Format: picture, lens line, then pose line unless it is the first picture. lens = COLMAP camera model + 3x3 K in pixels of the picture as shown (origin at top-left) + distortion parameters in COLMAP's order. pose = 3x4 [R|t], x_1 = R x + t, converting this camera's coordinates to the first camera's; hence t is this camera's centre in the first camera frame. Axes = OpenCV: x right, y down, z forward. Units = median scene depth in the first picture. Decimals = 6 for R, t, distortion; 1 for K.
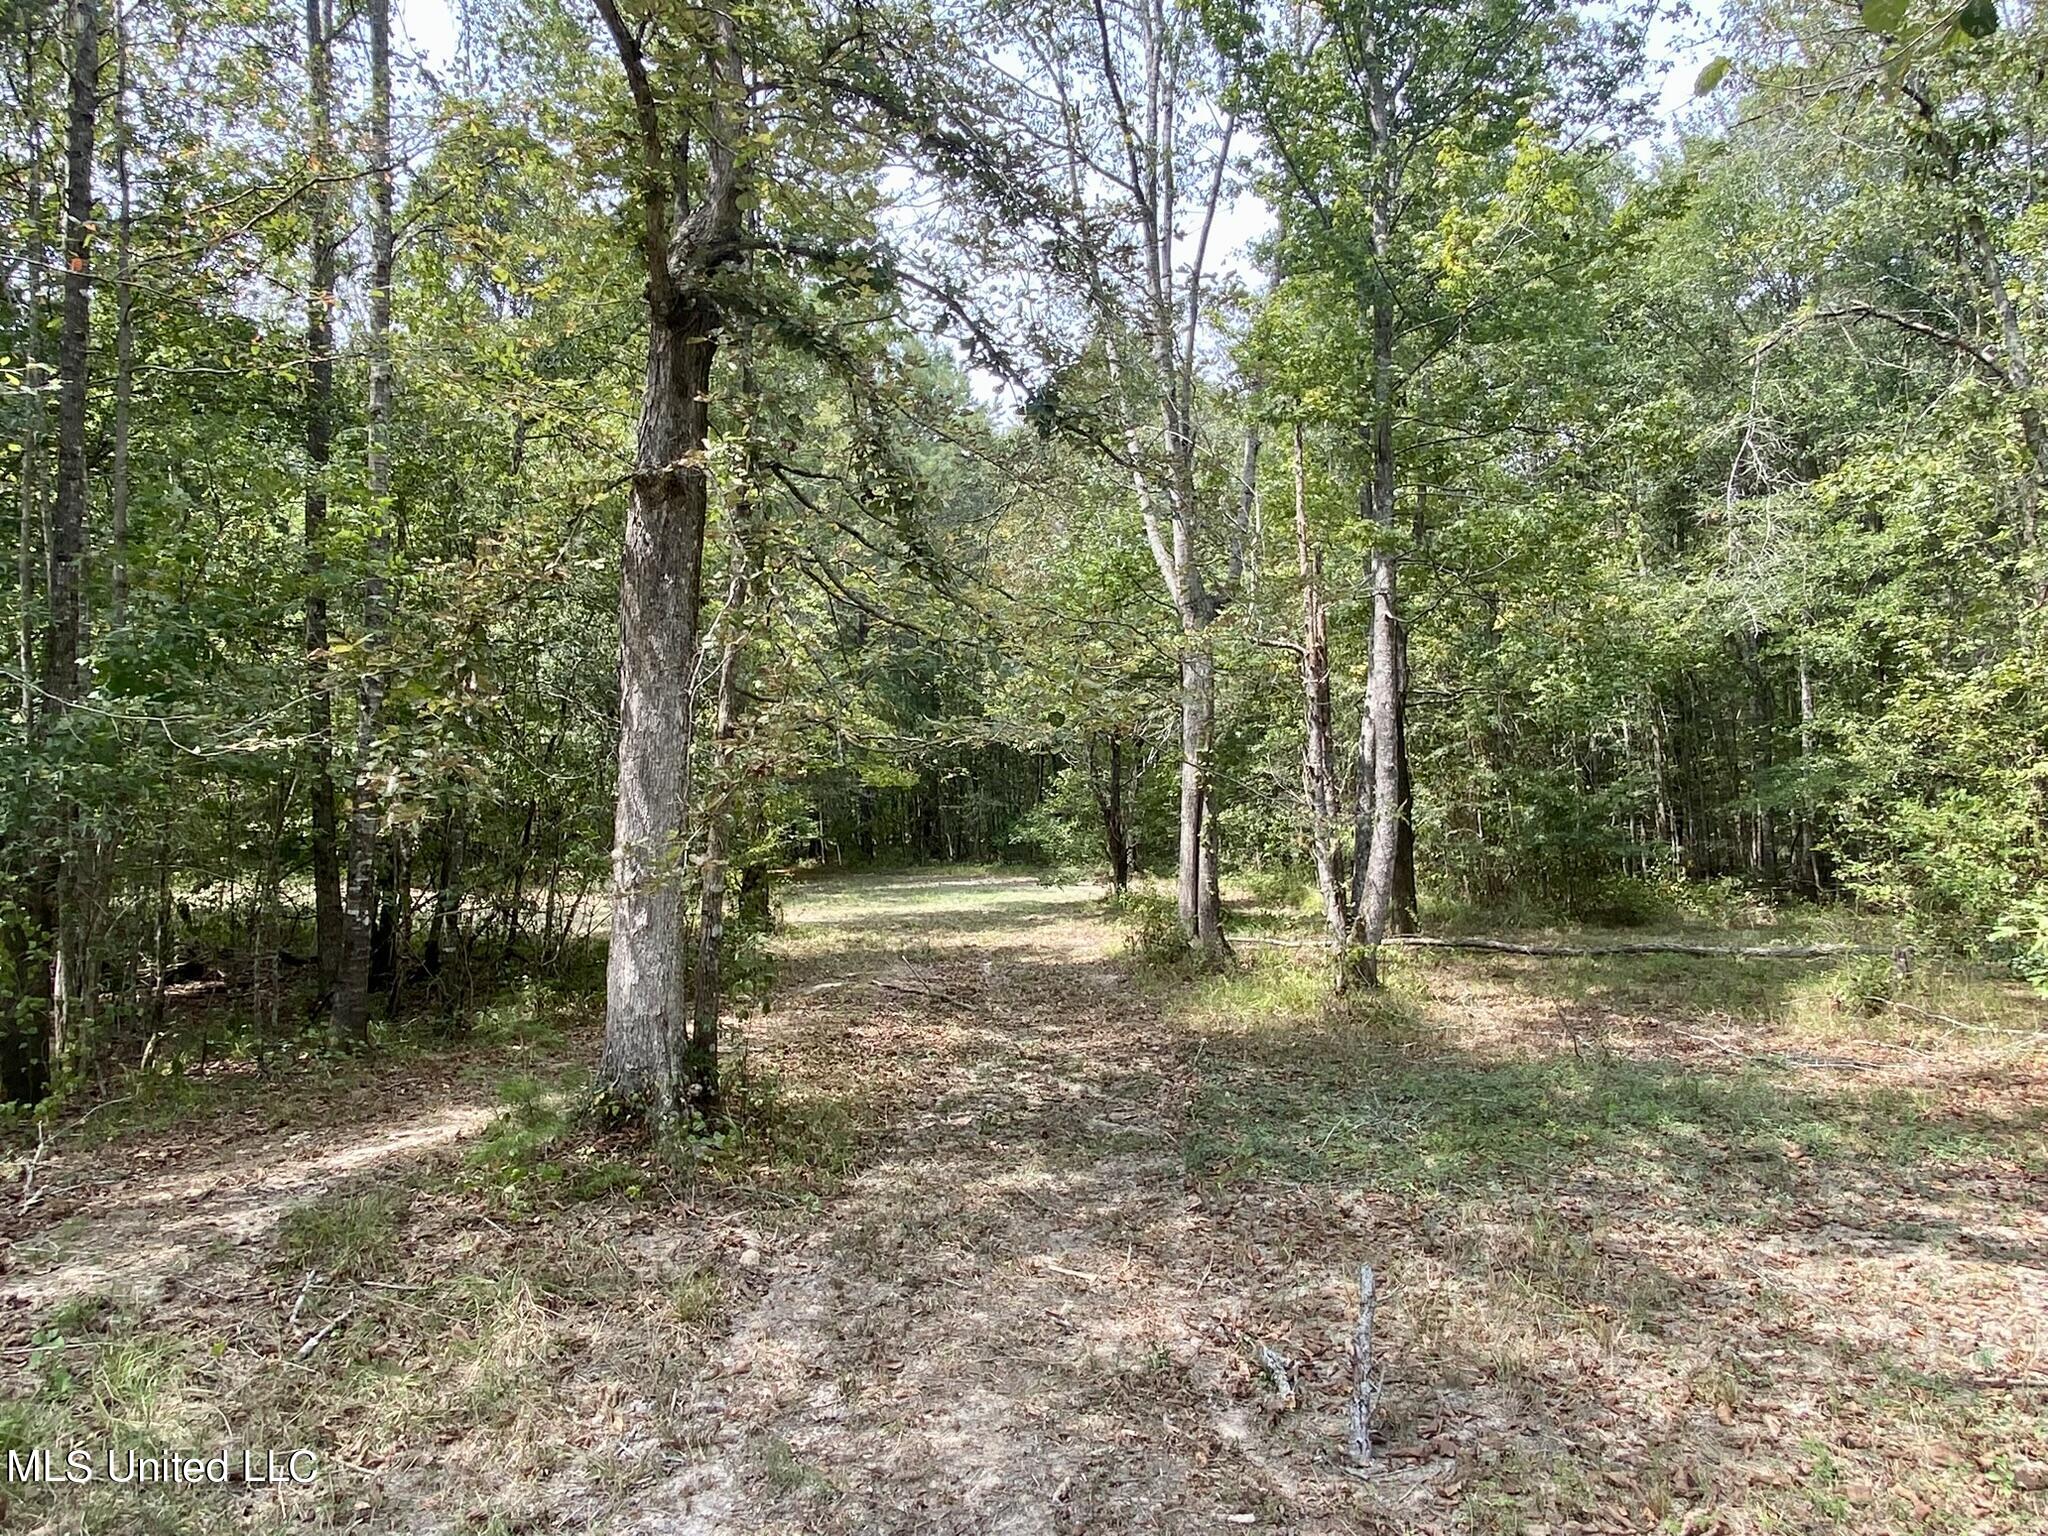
lens RADIAL K [[1313.7, 0, 1024.4], [0, 1313.7, 768.3], [0, 0, 1]] dist [-0.010343, -0.005186]
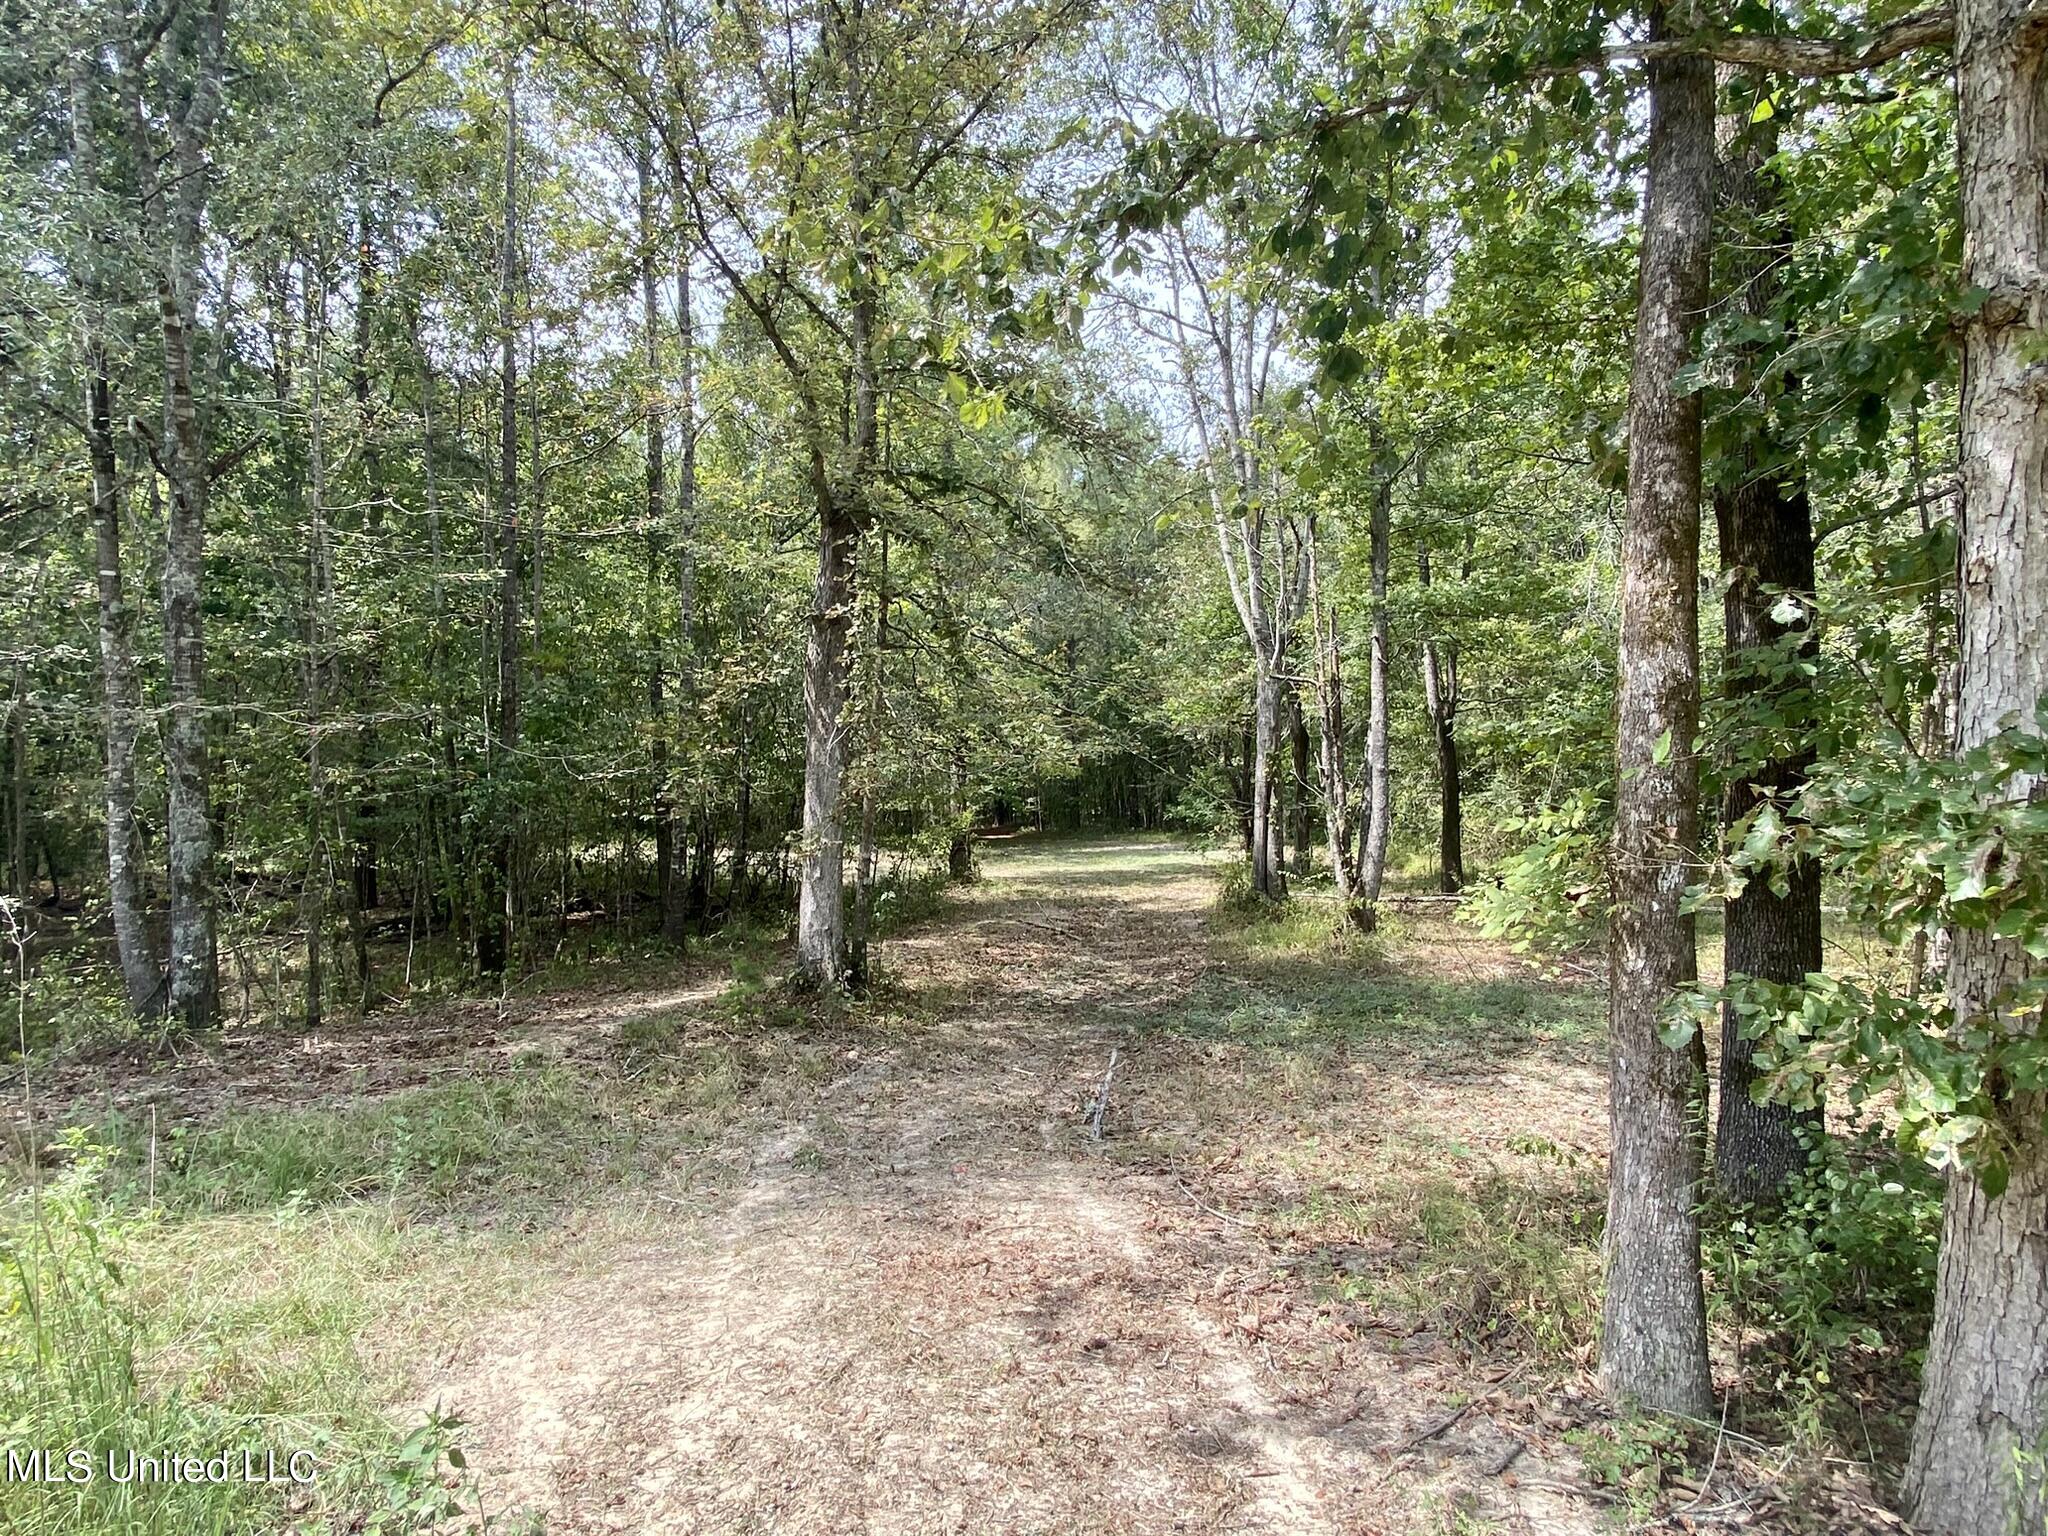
lens RADIAL K [[1133.4, 0, 1024.7], [0, 1133.4, 770.8], [0, 0, 1]] dist [0.003059, 0.000326]
pose [[0.980422, -0.003076, -0.196885, 0.144105], [0.007314, 0.999757, 0.020802, -0.025693], [0.196773, -0.021835, 0.980206, -0.215404]]
